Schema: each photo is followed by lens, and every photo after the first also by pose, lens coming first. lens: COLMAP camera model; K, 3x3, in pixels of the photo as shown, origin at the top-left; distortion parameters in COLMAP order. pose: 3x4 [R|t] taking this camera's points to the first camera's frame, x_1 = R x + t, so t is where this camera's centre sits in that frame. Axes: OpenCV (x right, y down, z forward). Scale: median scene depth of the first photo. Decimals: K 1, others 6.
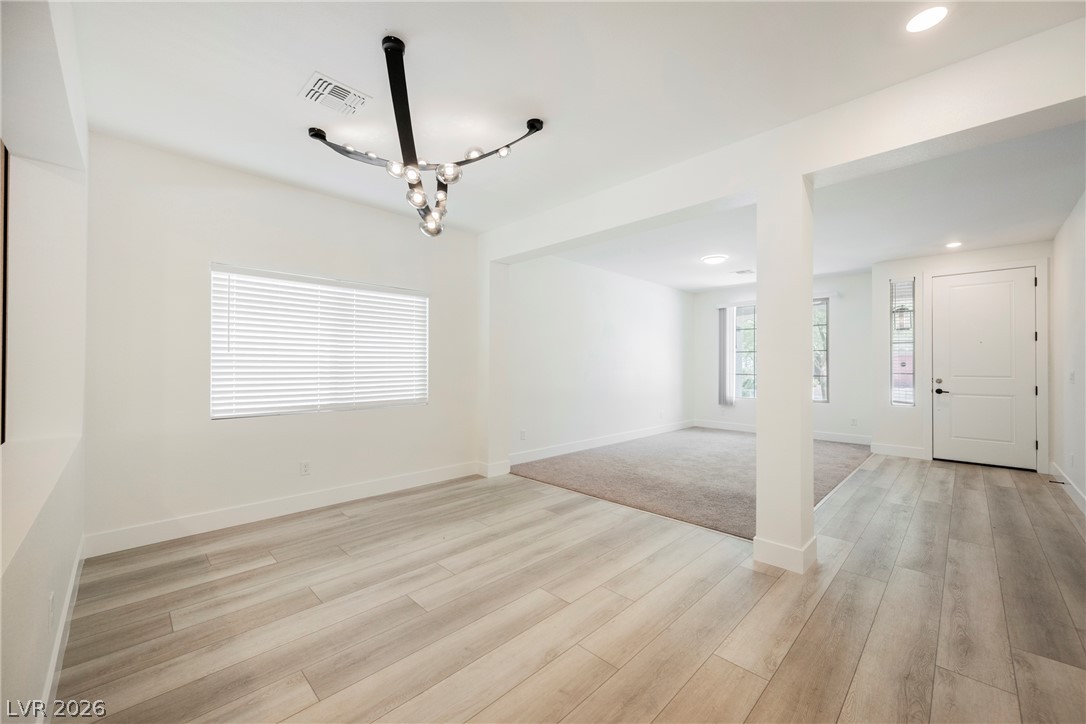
lens RADIAL K [[424.8, 0, 544.6], [0, 424.8, 361.6], [0, 0, 1]] dist [-0.001412, 0.000417]
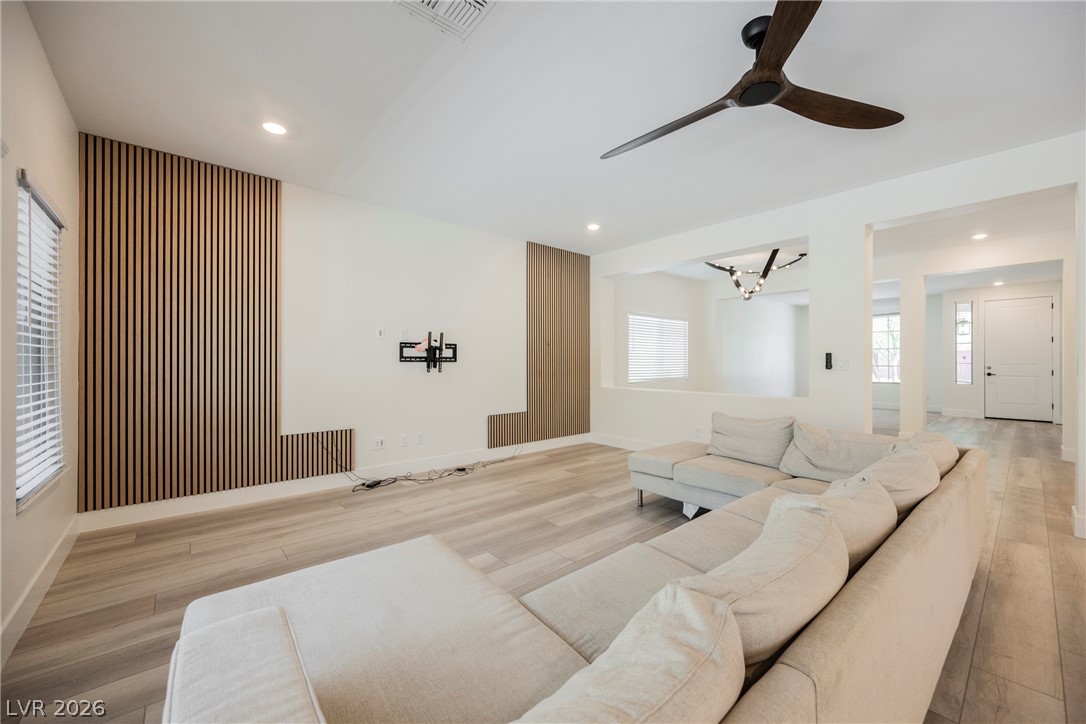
lens RADIAL K [[422.0, 0, 545.5], [0, 422.0, 361.1], [0, 0, 1]] dist [-0.000128, -0.000172]
pose [[0.997635, -0.003739, -0.068637, -0.801975], [0.004203, 0.999969, 0.006609, 0.005117], [0.068611, -0.006882, 0.997620, -0.894115]]
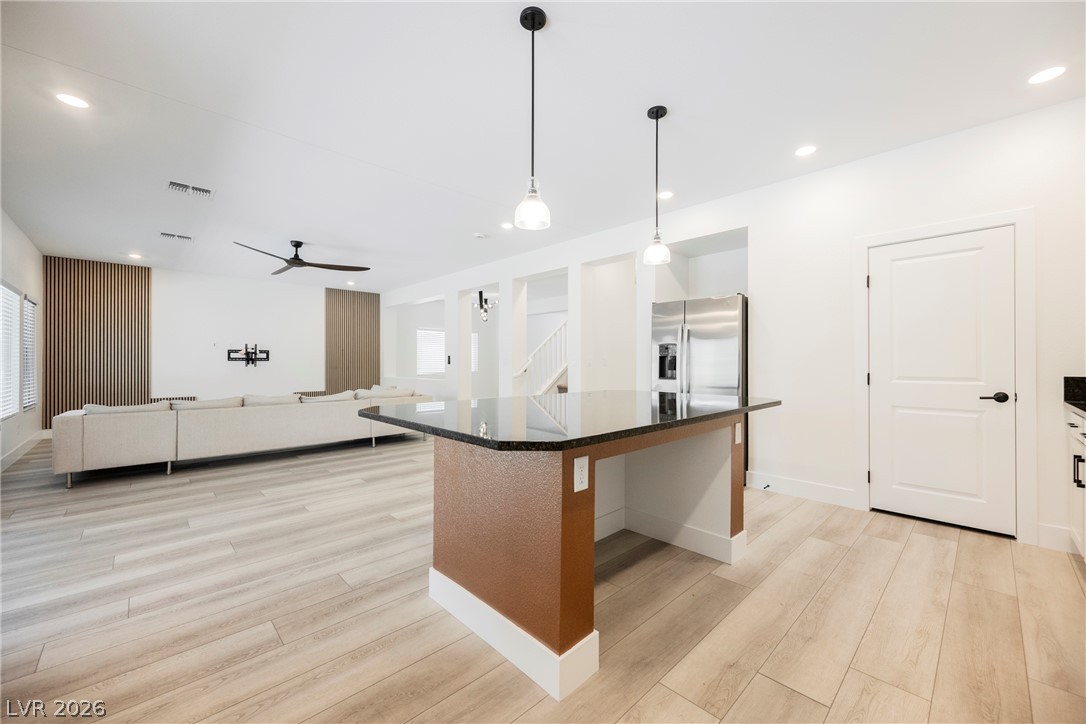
lens RADIAL K [[424.8, 0, 544.6], [0, 424.8, 361.6], [0, 0, 1]] dist [-0.001412, 0.000417]
pose [[0.999746, -0.004237, -0.022124, 0.206439], [0.004399, 0.999964, 0.007254, 0.009054], [0.022093, -0.007350, 0.999729, -1.727342]]
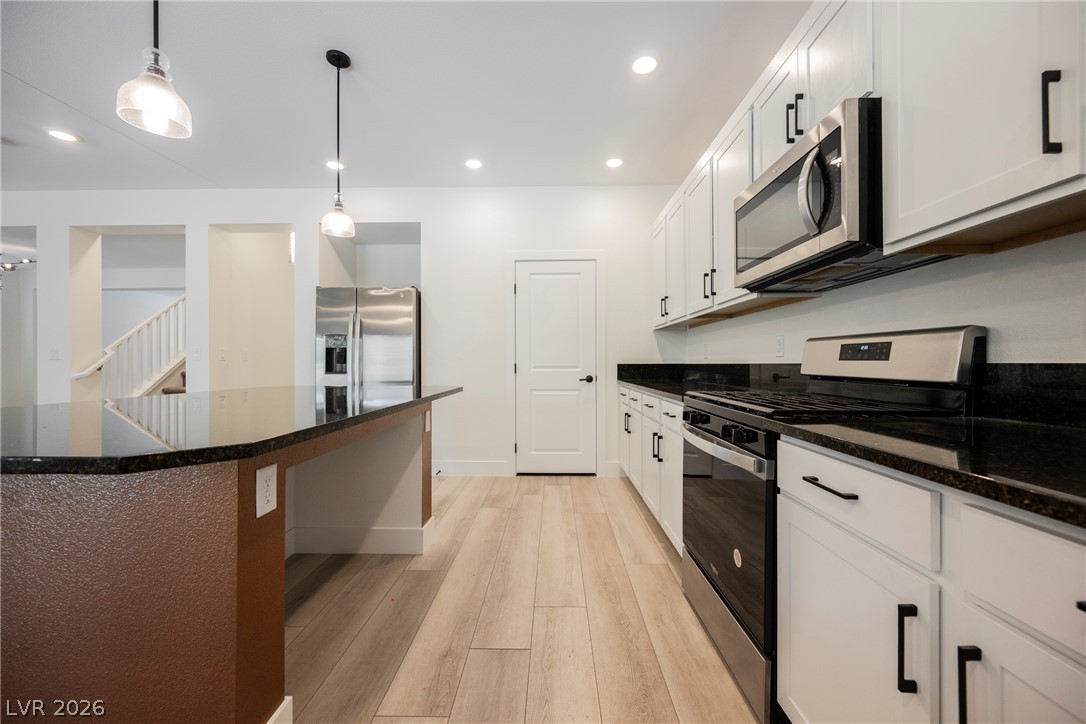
lens RADIAL K [[422.4, 0, 544.0], [0, 422.4, 365.1], [0, 0, 1]] dist [-0.000696, -0.000151]
pose [[0.722818, -0.008657, 0.690984, 0.174547], [-0.001939, 0.999892, 0.014556, 0.027343], [-0.691036, -0.011861, 0.722723, -1.667116]]
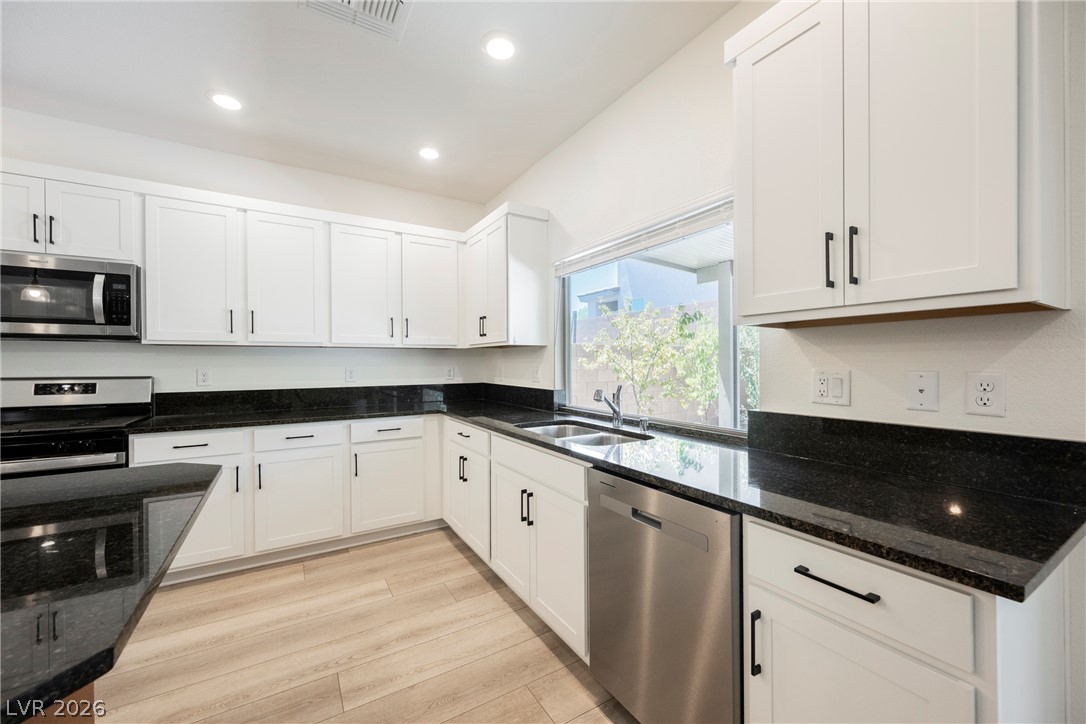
lens RADIAL K [[424.8, 0, 544.6], [0, 424.8, 361.6], [0, 0, 1]] dist [-0.001412, 0.000417]
pose [[-0.972984, -0.000023, 0.230874, -0.153767], [-0.002598, 0.999938, -0.010848, -0.013063], [-0.230860, -0.011154, -0.972923, -1.169545]]
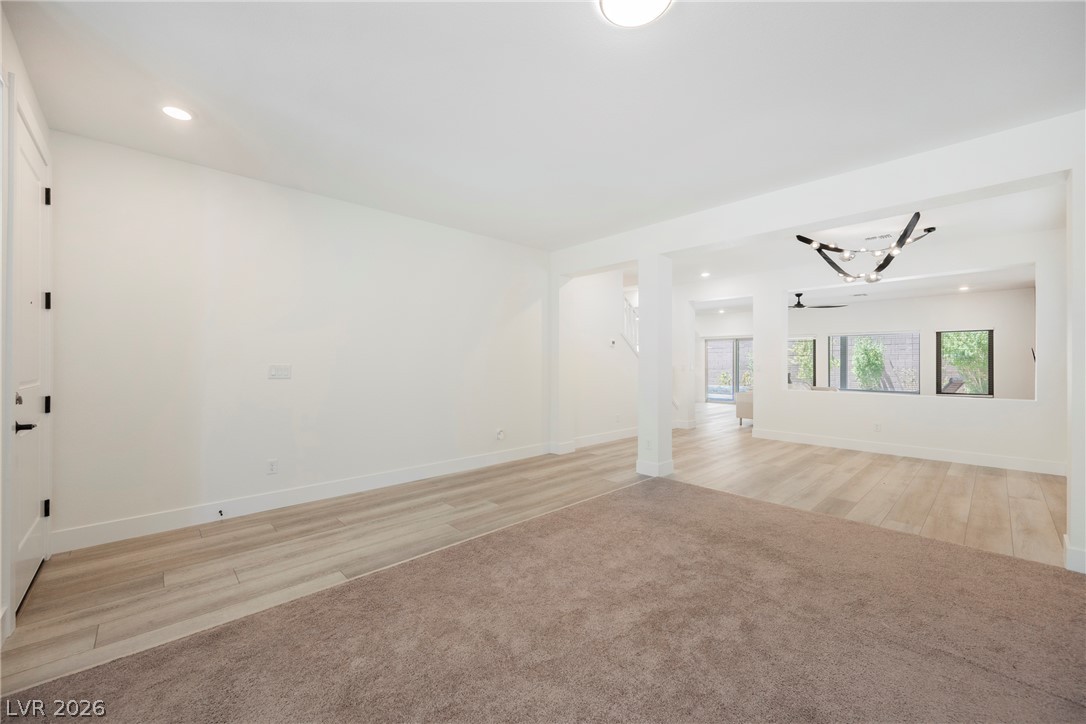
lens RADIAL K [[422.0, 0, 545.5], [0, 422.0, 361.1], [0, 0, 1]] dist [-0.000128, -0.000172]
pose [[-0.999387, -0.005784, 0.034534, 0.618325], [-0.006262, 0.999886, -0.013743, 0.021400], [-0.034451, -0.013951, -0.999309, 1.775685]]
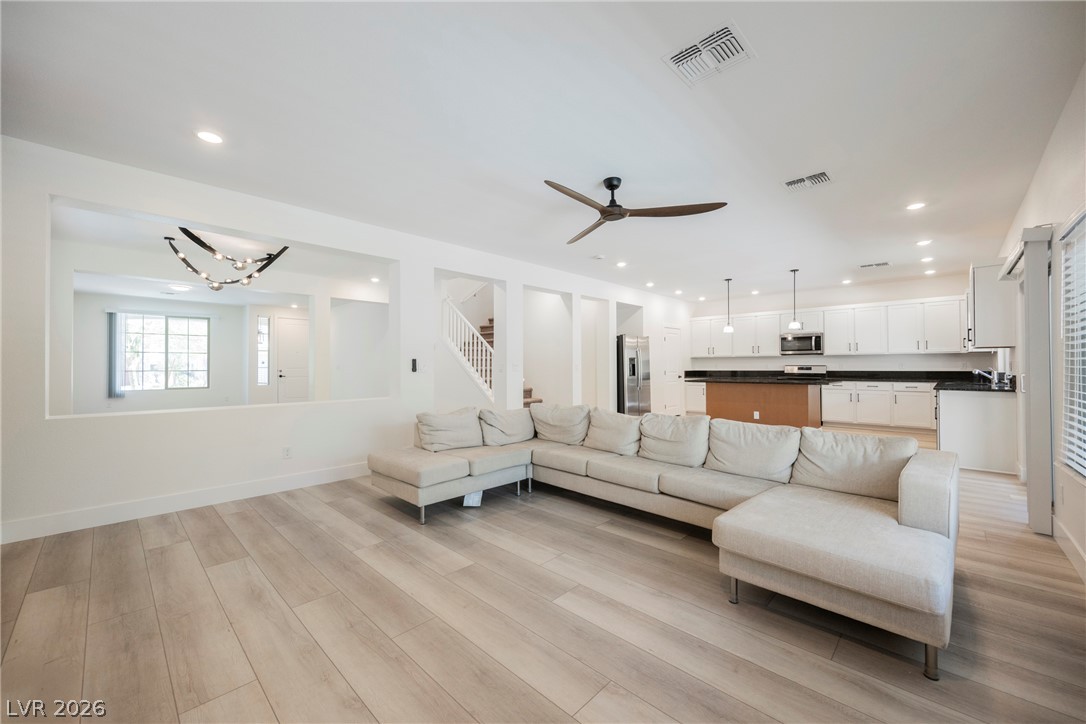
lens RADIAL K [[422.0, 0, 545.5], [0, 422.0, 361.1], [0, 0, 1]] dist [-0.000128, -0.000172]
pose [[-0.019436, 0.006530, 0.999790, -1.430296], [-0.006875, 0.999954, -0.006665, 0.006356], [-0.999787, -0.007003, -0.019390, -0.267930]]
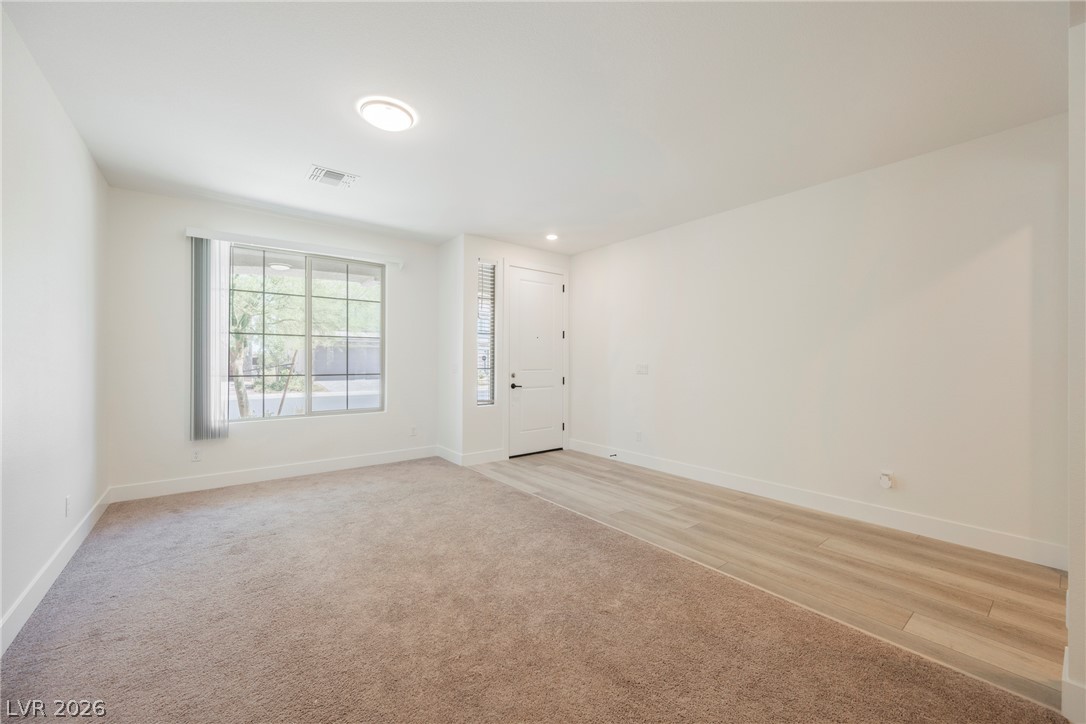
lens RADIAL K [[424.8, 0, 544.6], [0, 424.8, 361.6], [0, 0, 1]] dist [-0.001412, 0.000417]
pose [[0.126835, -0.004682, 0.991913, -0.027145], [-0.010460, 0.999927, 0.006058, 0.010080], [-0.991869, -0.011144, 0.126776, 1.072234]]
